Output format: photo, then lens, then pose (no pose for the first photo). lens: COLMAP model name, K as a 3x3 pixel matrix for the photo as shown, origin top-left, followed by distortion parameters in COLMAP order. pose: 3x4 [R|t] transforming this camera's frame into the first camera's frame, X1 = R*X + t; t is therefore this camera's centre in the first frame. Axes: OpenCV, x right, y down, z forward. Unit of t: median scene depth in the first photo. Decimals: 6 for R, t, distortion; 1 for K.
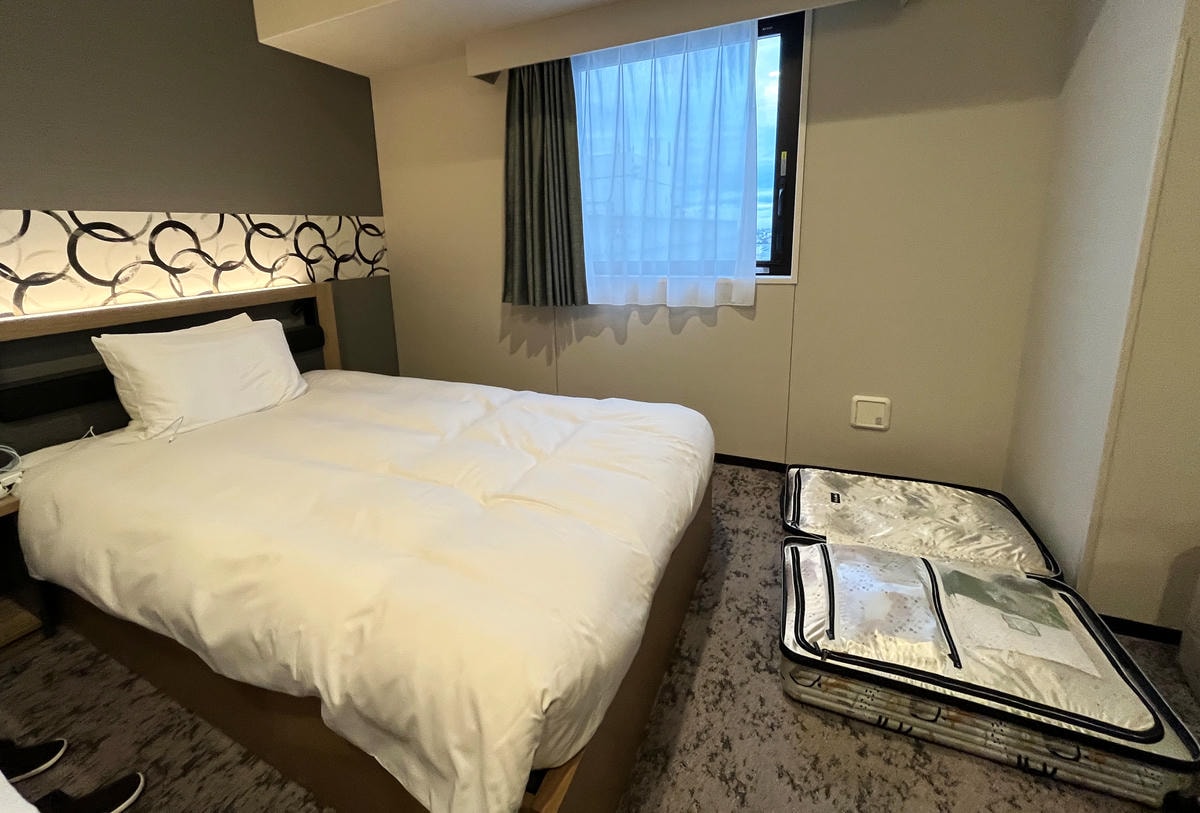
lens RADIAL K [[507.9, 0, 580.3], [0, 507.9, 350.3], [0, 0, 1]] dist [-0.043597, 0.001525]
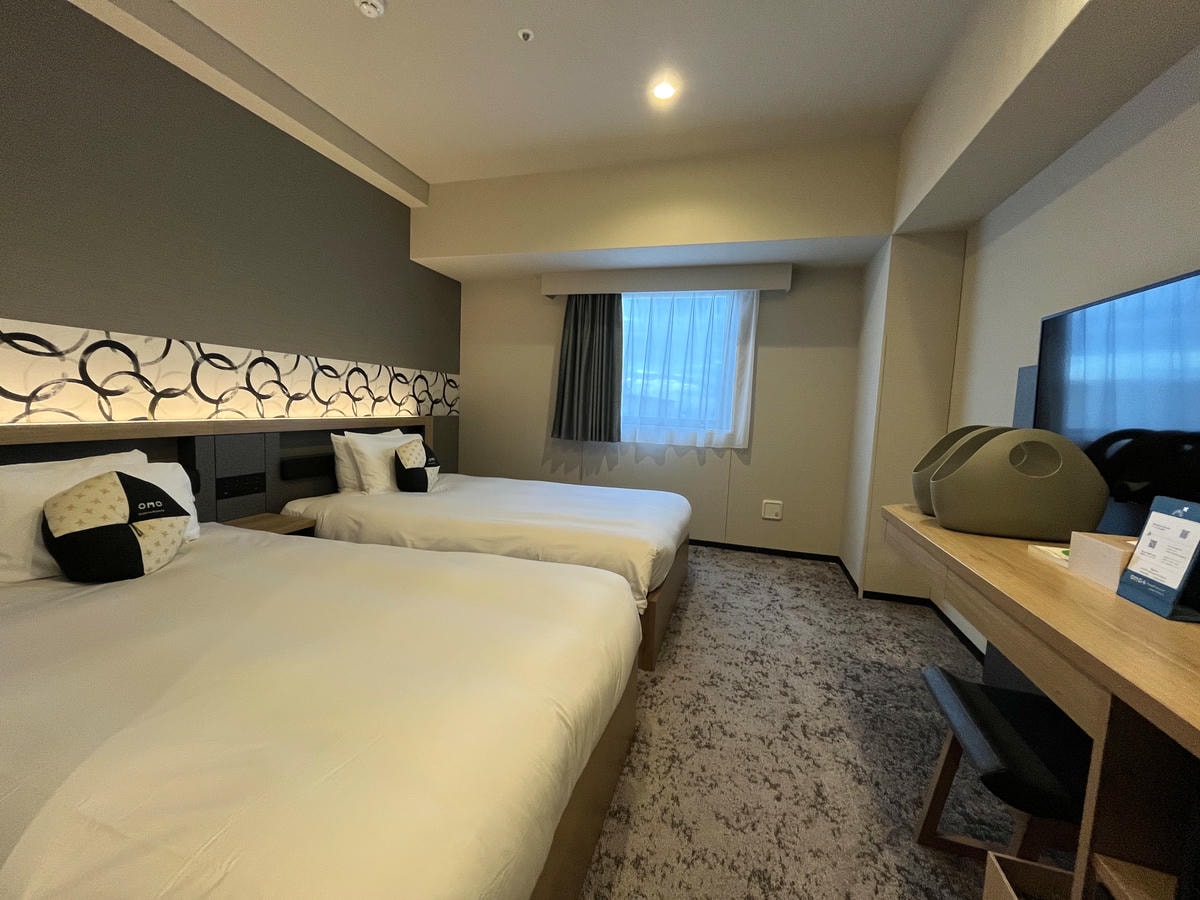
lens RADIAL K [[487.2, 0, 596.7], [0, 487.2, 450.0], [0, 0, 1]] dist [-0.000539, -0.000949]
pose [[0.988245, 0.070259, 0.135779, -0.140587], [-0.053997, 0.991311, -0.119946, 0.071488], [-0.143026, 0.111204, 0.983452, -0.307735]]
